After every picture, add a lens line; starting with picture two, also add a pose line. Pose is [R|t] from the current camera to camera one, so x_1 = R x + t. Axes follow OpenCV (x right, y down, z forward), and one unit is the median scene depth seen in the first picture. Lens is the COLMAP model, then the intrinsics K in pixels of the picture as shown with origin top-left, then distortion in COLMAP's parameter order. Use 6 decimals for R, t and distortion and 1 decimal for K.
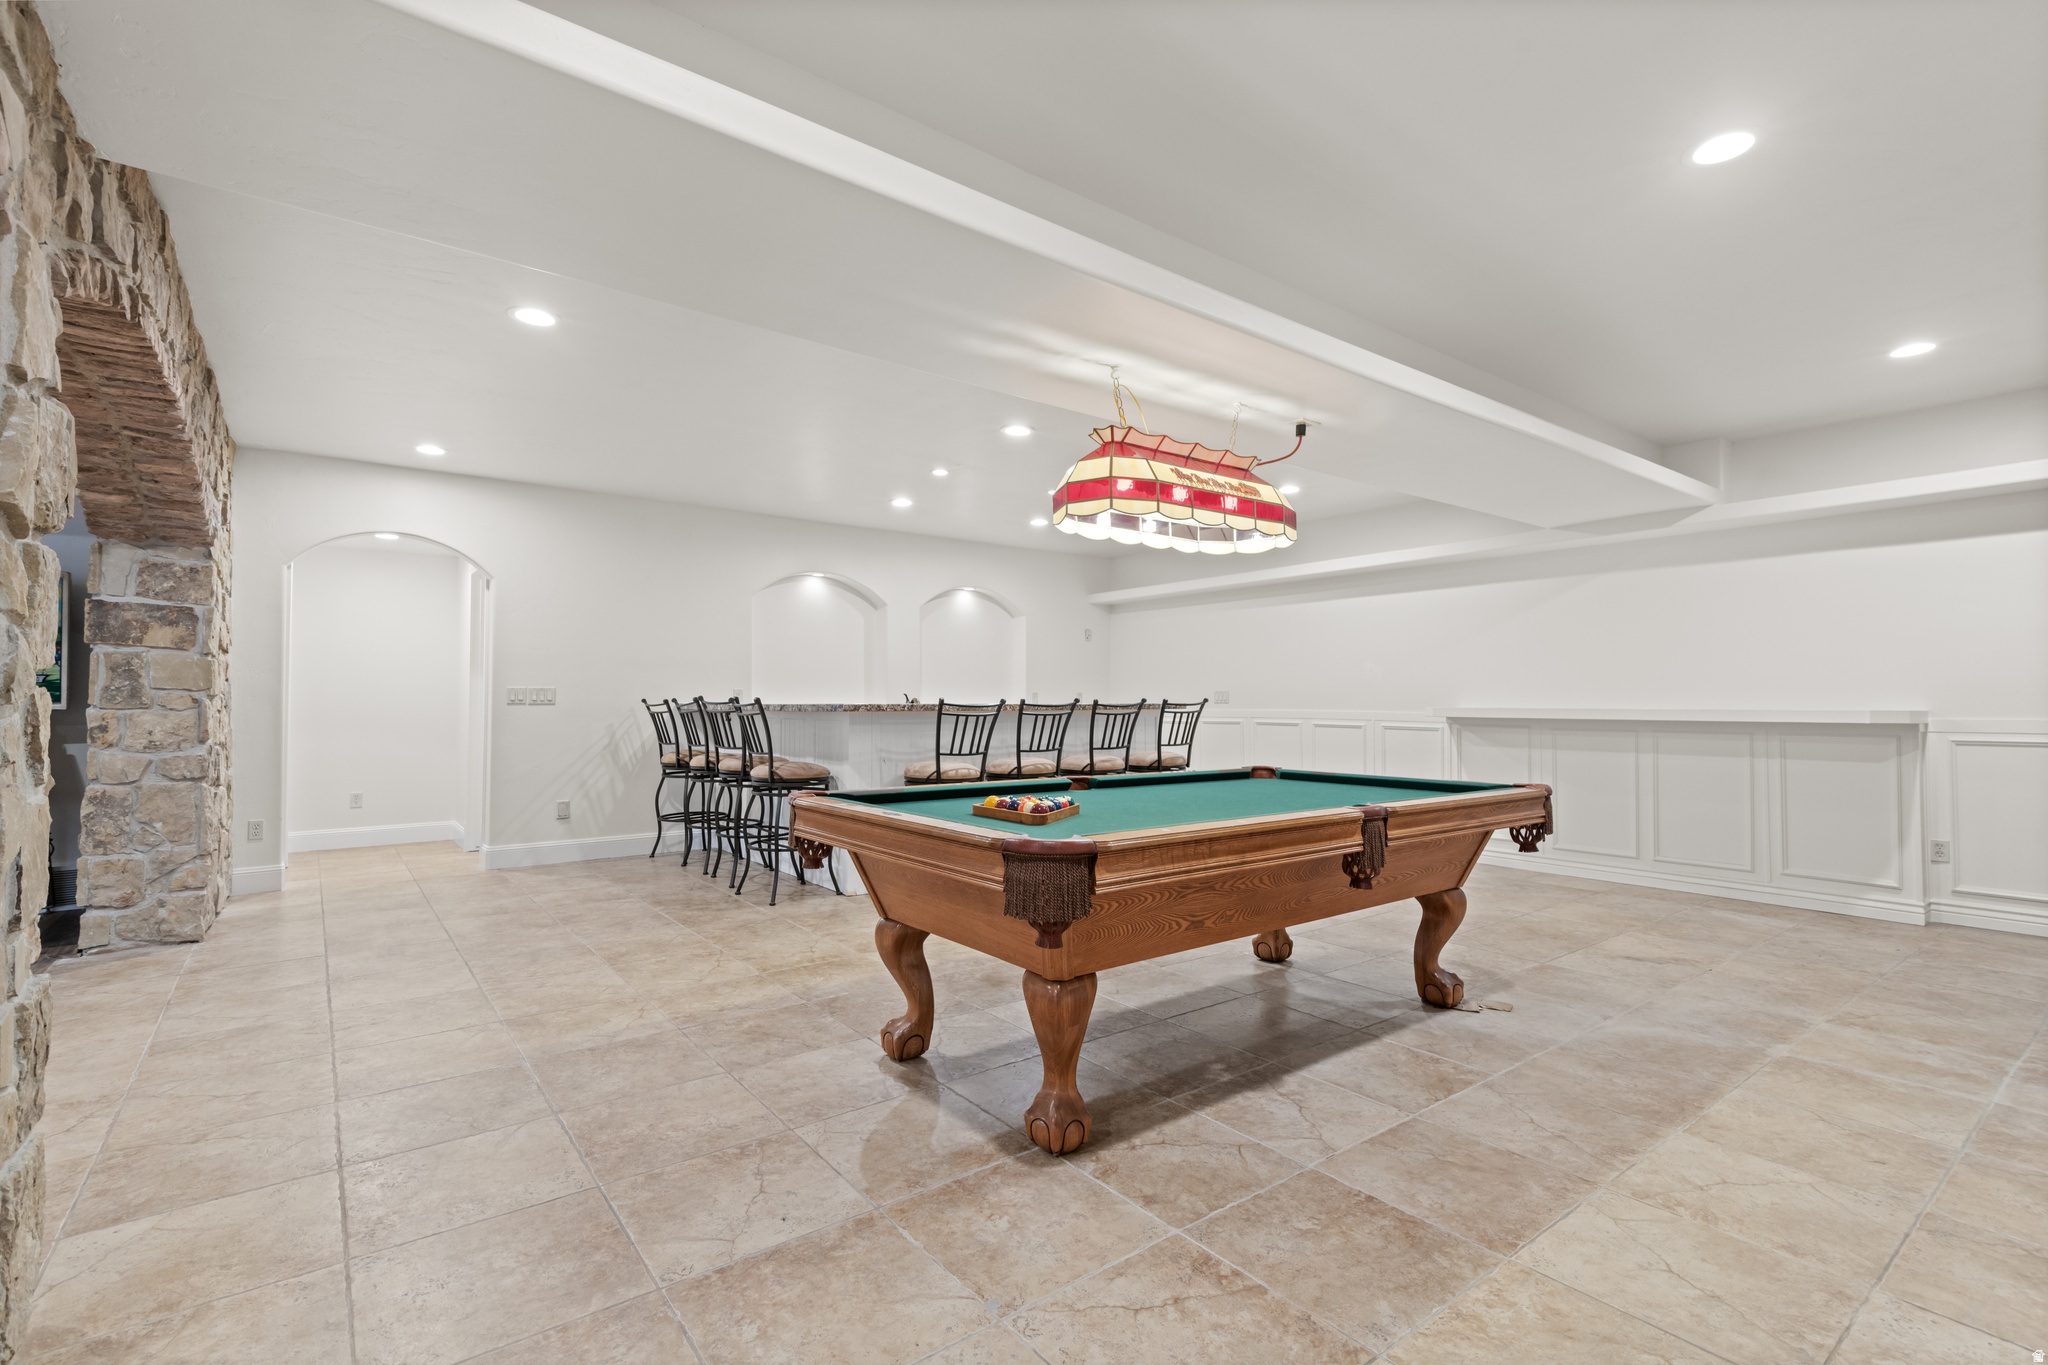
lens RADIAL K [[920.8, 0, 1031.5], [0, 920.8, 686.9], [0, 0, 1]] dist [0.013194, -0.003181]
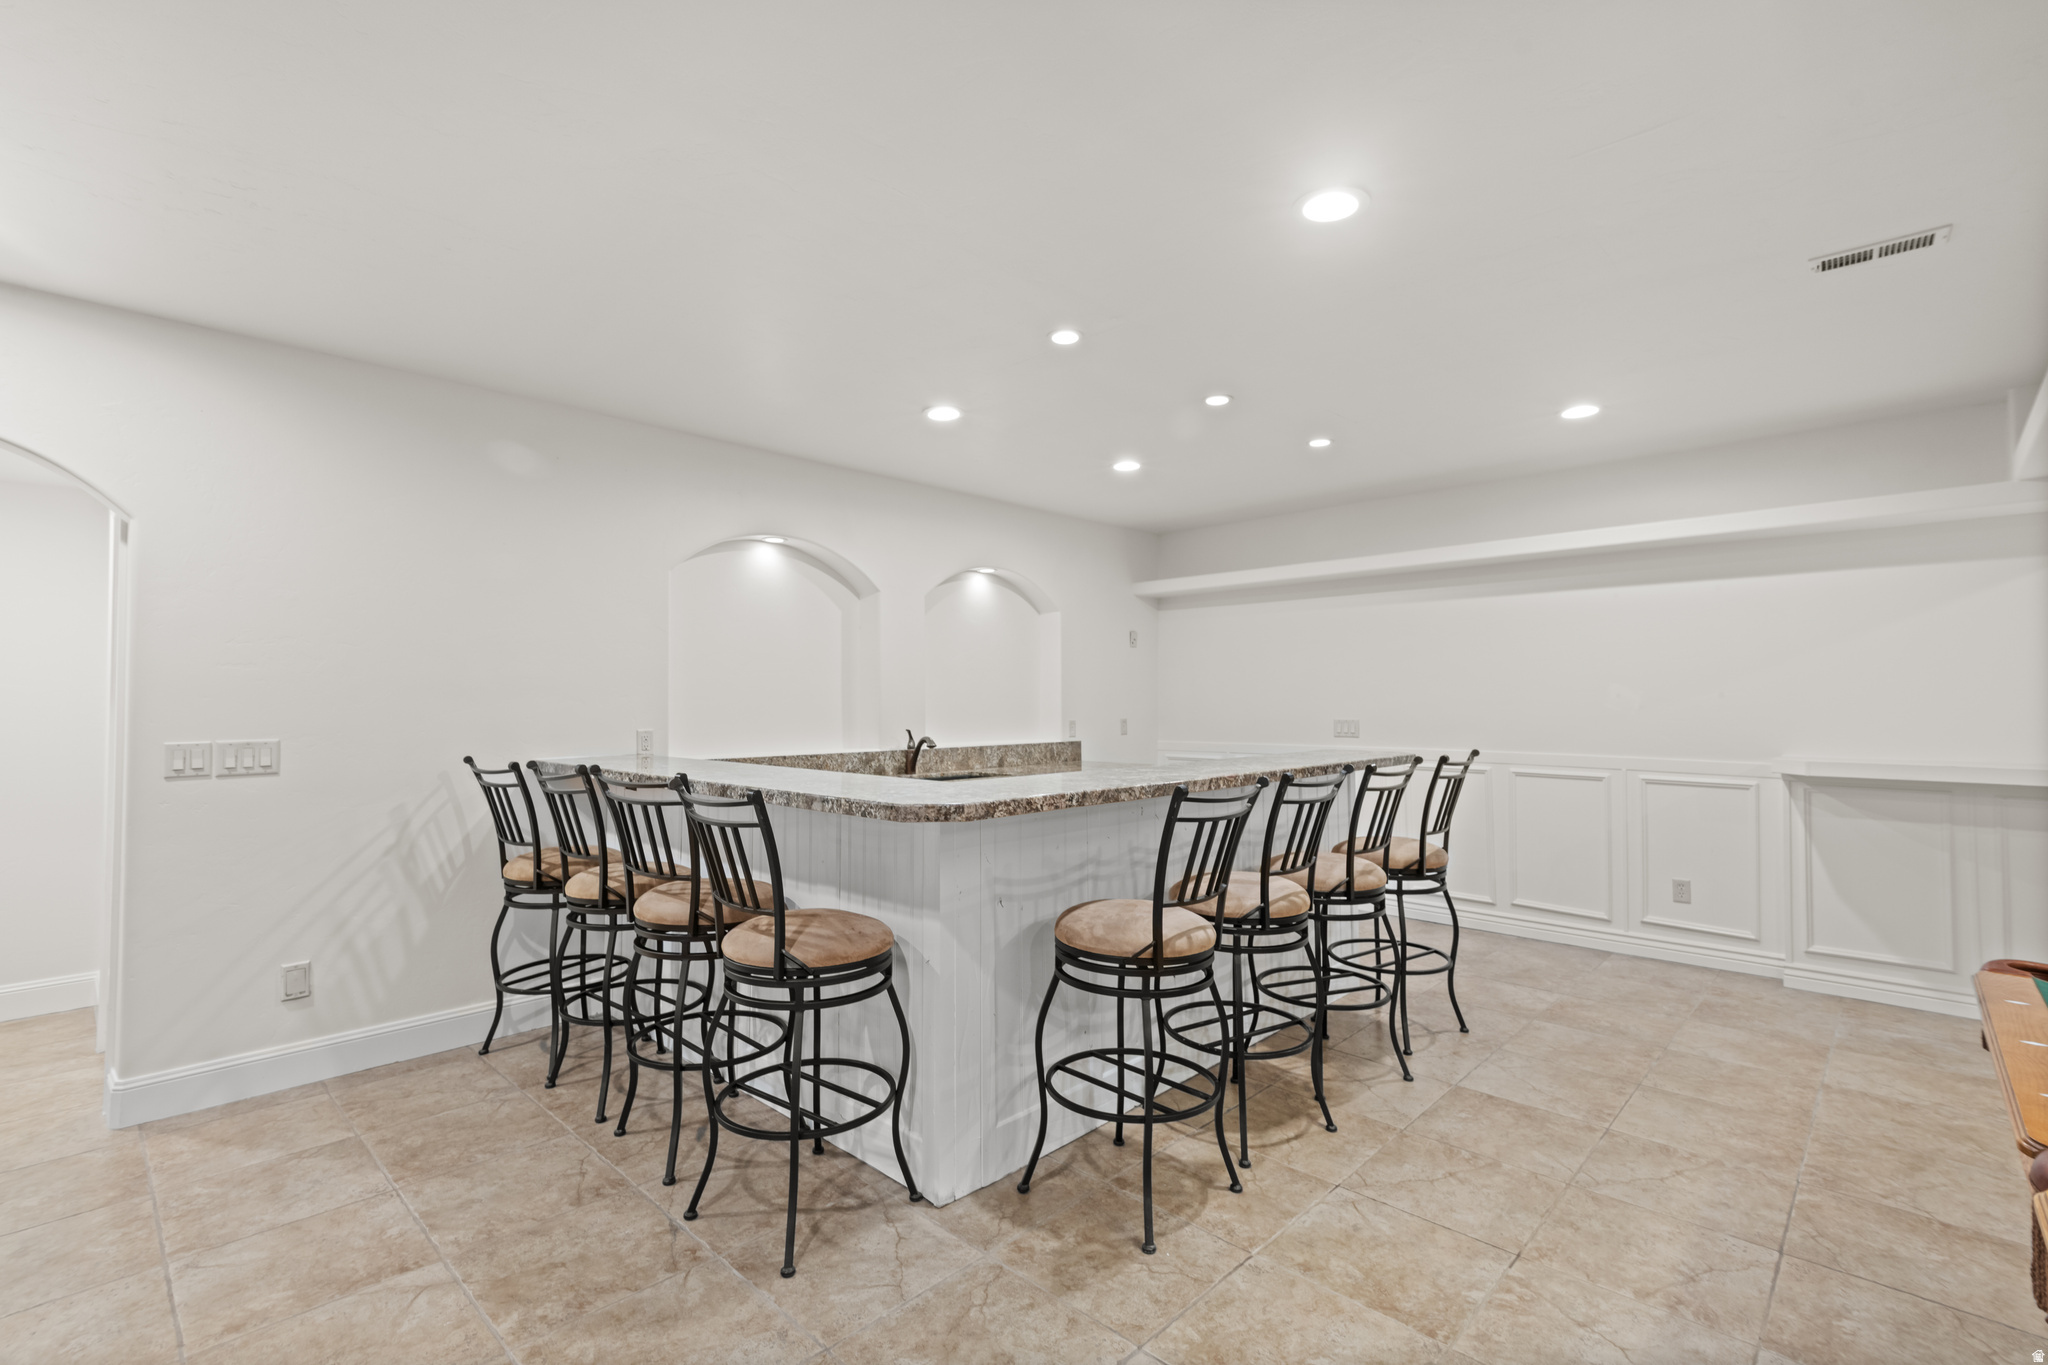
lens RADIAL K [[920.8, 0, 1014.5], [0, 920.8, 683.1], [0, 0, 1]] dist [0.013194, -0.003181]
pose [[0.990716, 0.000411, 0.135950, -0.184082], [0.000096, 0.999993, -0.003726, -0.027747], [-0.135950, 0.003705, 0.990709, 0.436747]]
